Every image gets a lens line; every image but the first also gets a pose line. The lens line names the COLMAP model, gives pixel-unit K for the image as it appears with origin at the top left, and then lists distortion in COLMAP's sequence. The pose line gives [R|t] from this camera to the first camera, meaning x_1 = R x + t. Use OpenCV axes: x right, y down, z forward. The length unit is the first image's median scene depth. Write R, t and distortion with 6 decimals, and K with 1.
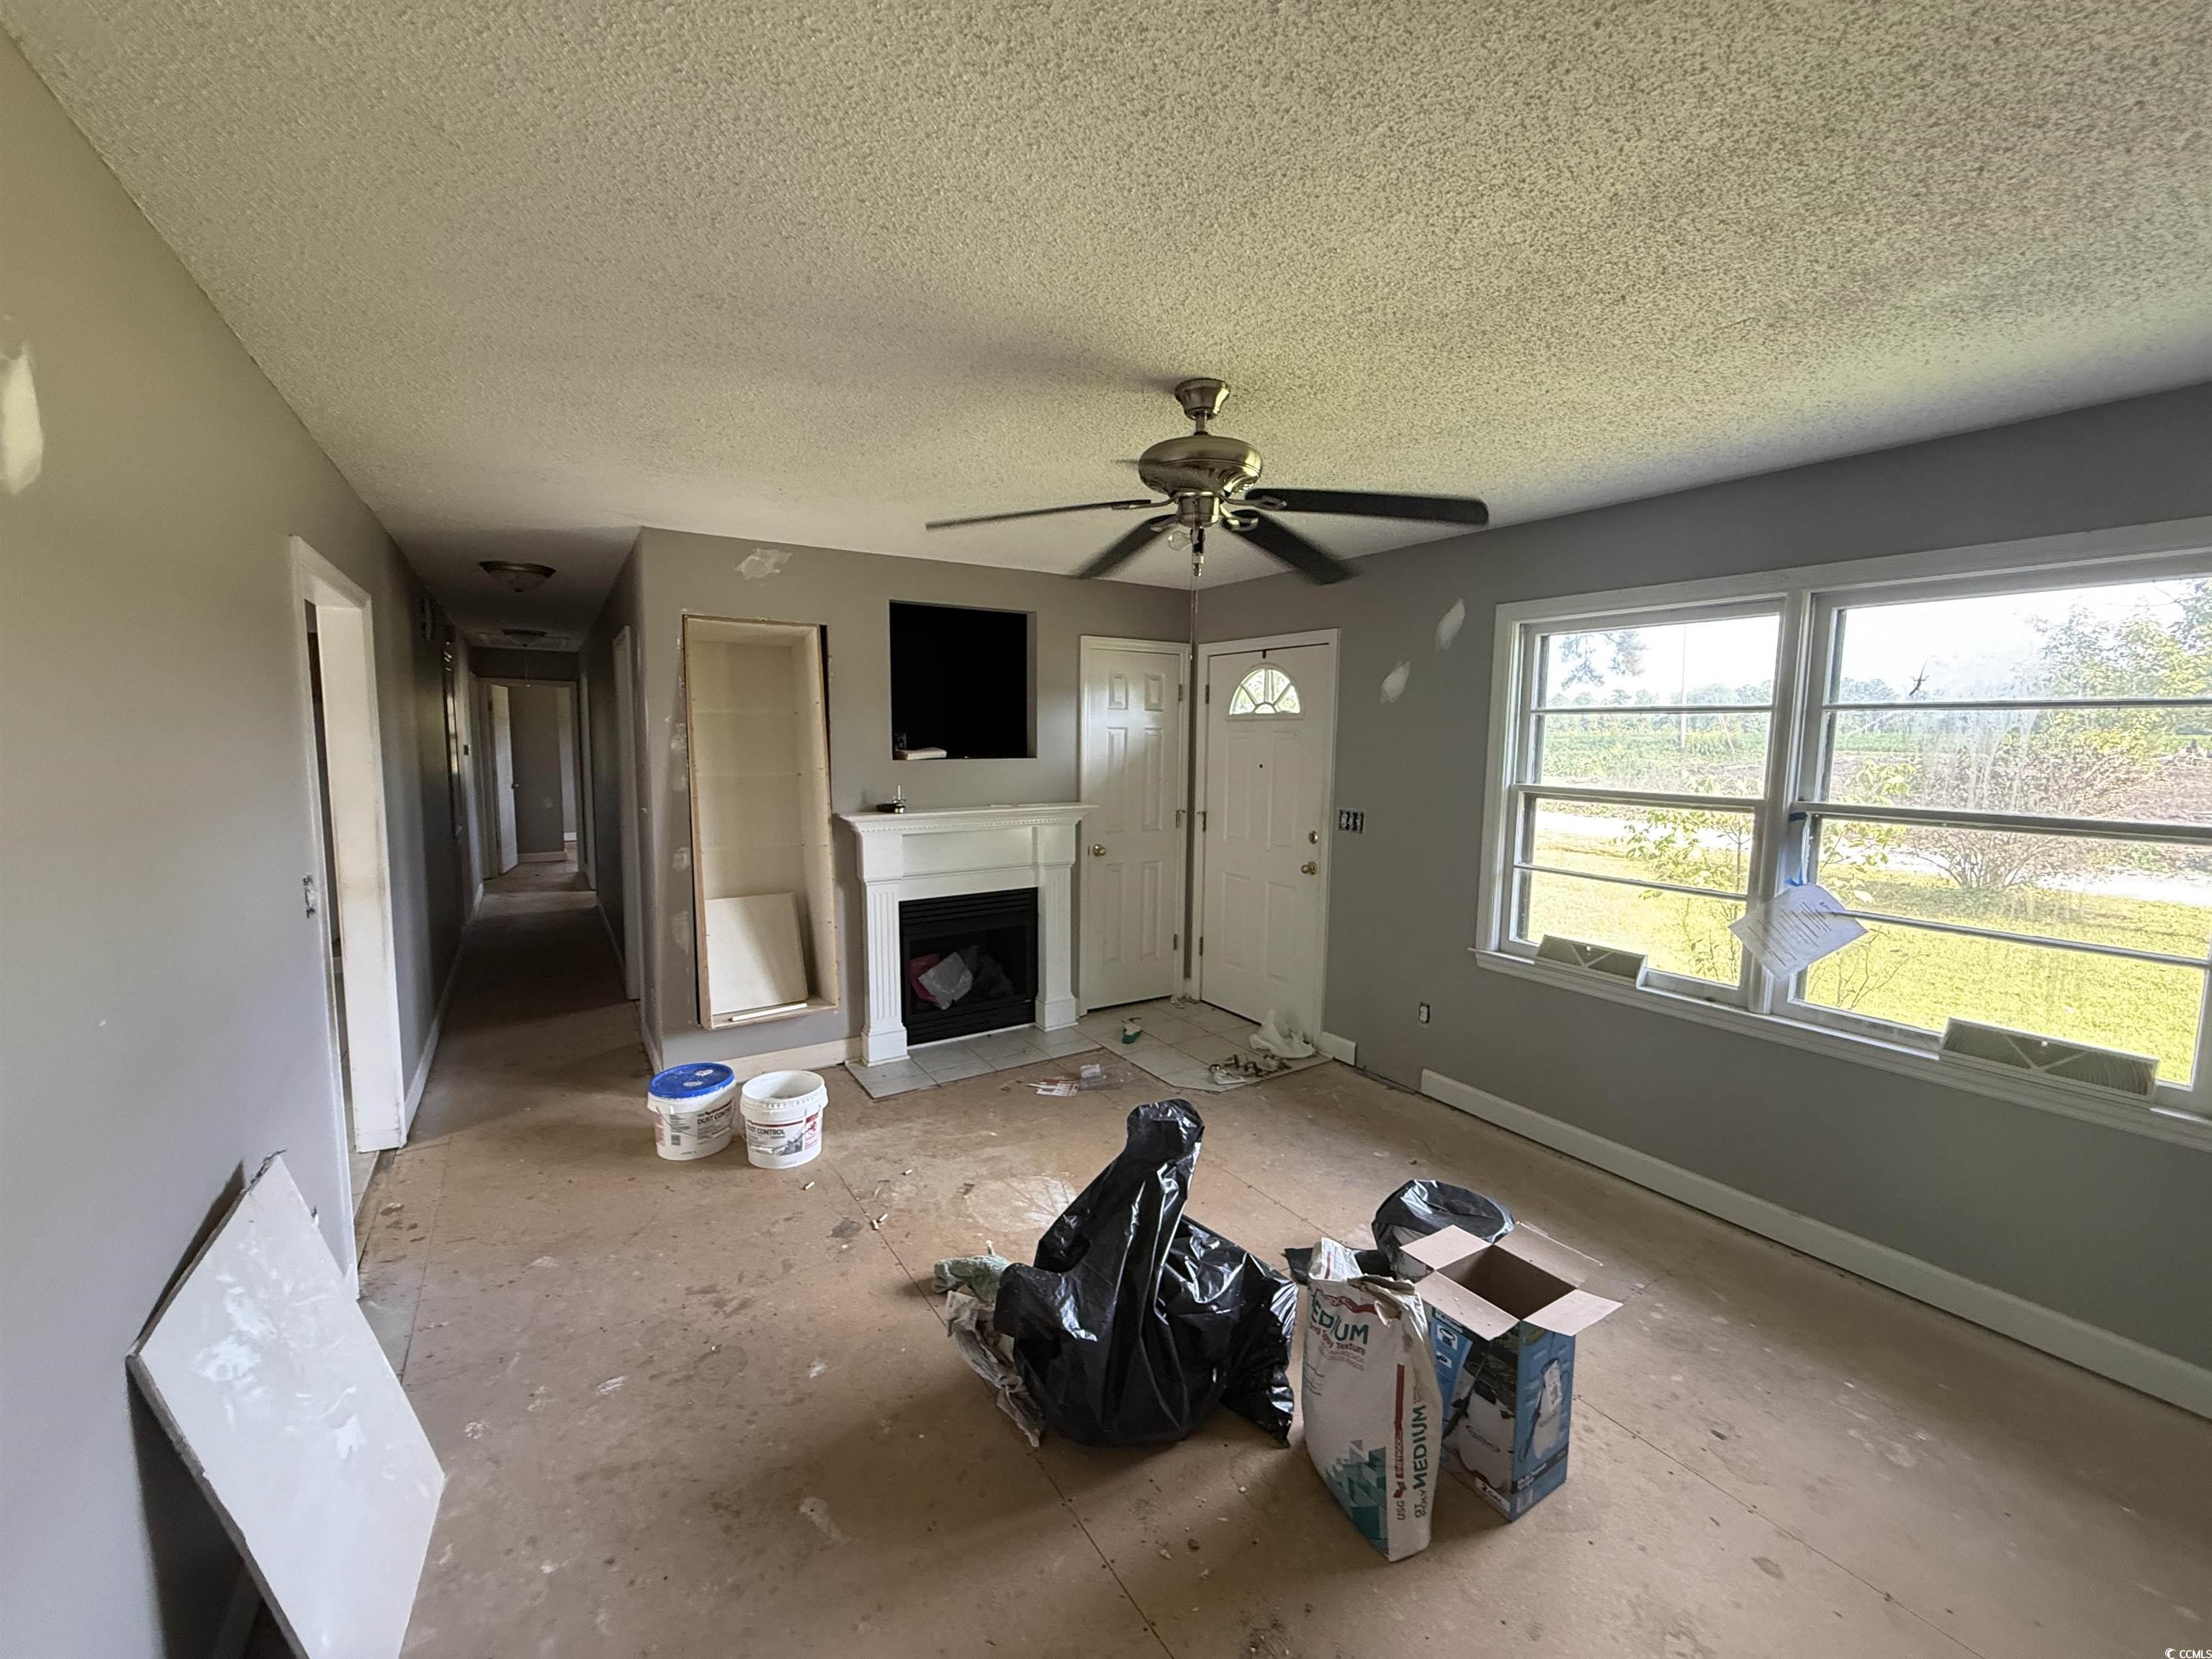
lens RADIAL K [[888.0, 0, 1101.3], [0, 888.0, 824.0], [0, 0, 1]] dist [-0.000808, -0.000369]
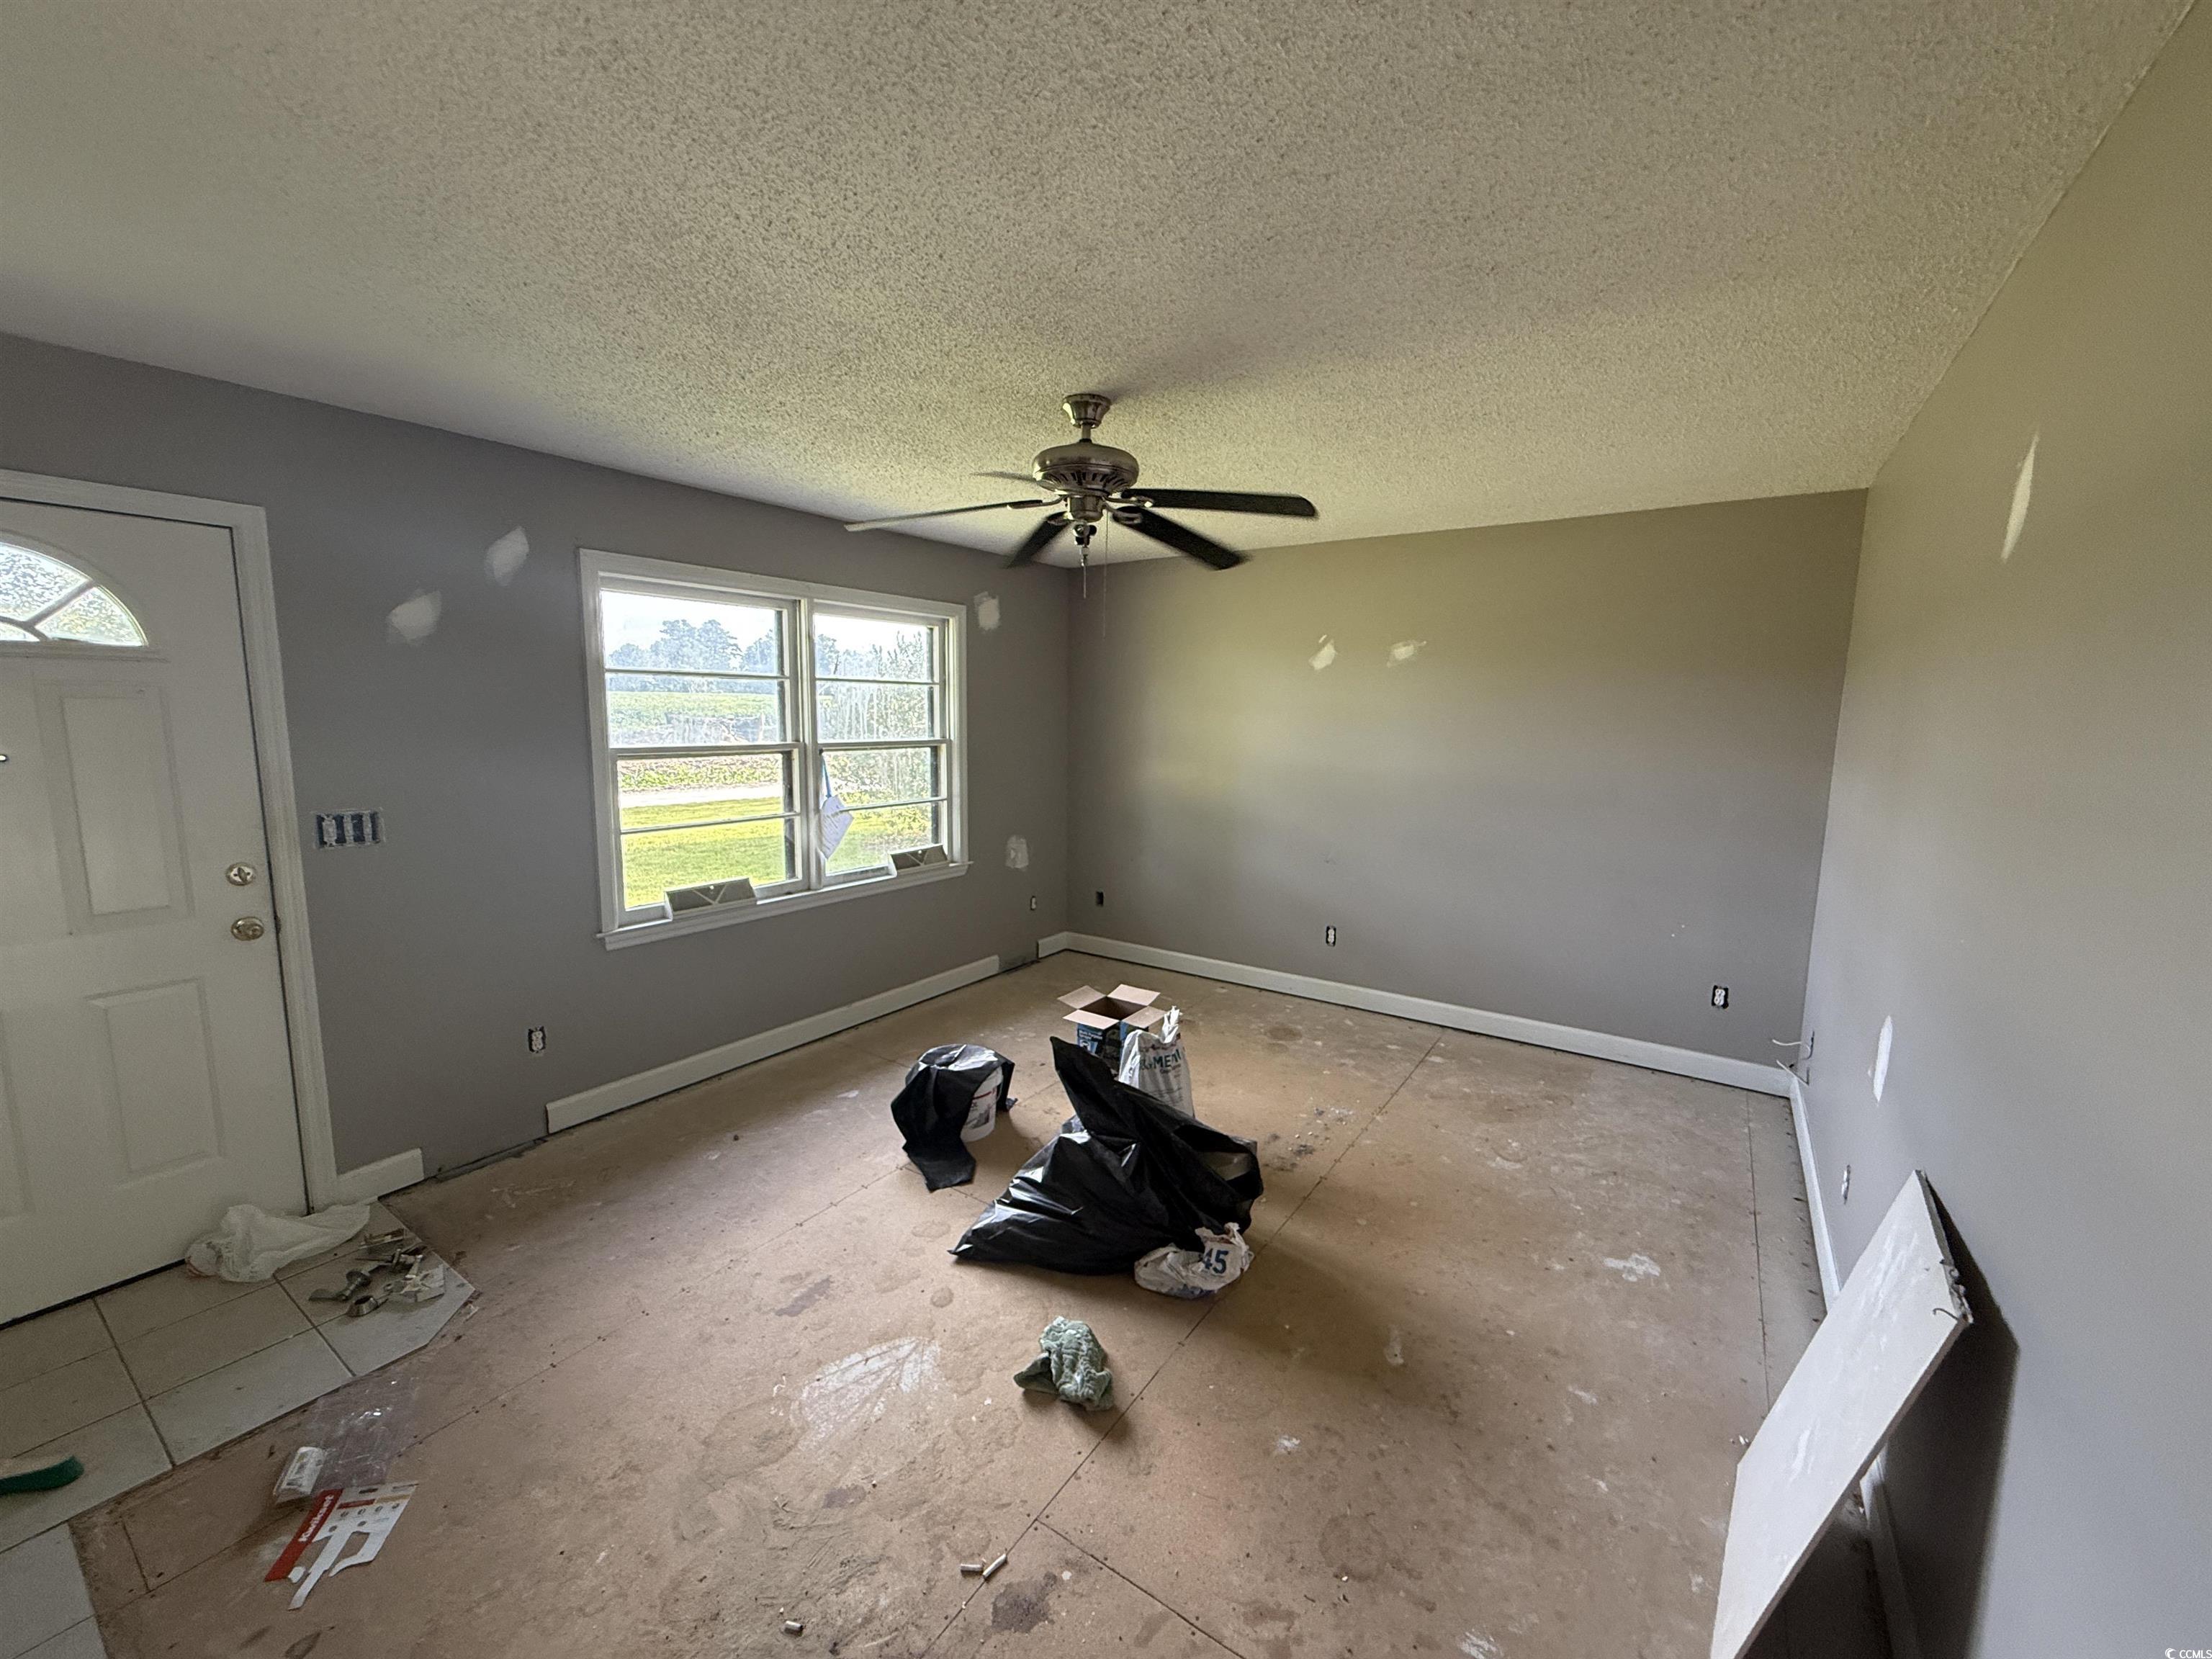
lens RADIAL K [[888.0, 0, 1101.3], [0, 888.0, 824.0], [0, 0, 1]] dist [-0.000808, -0.000369]
pose [[-0.392574, -0.137112, 0.909443, -0.692486], [0.076395, 0.980547, 0.180809, -0.109860], [-0.916542, 0.140458, -0.374463, 1.018789]]
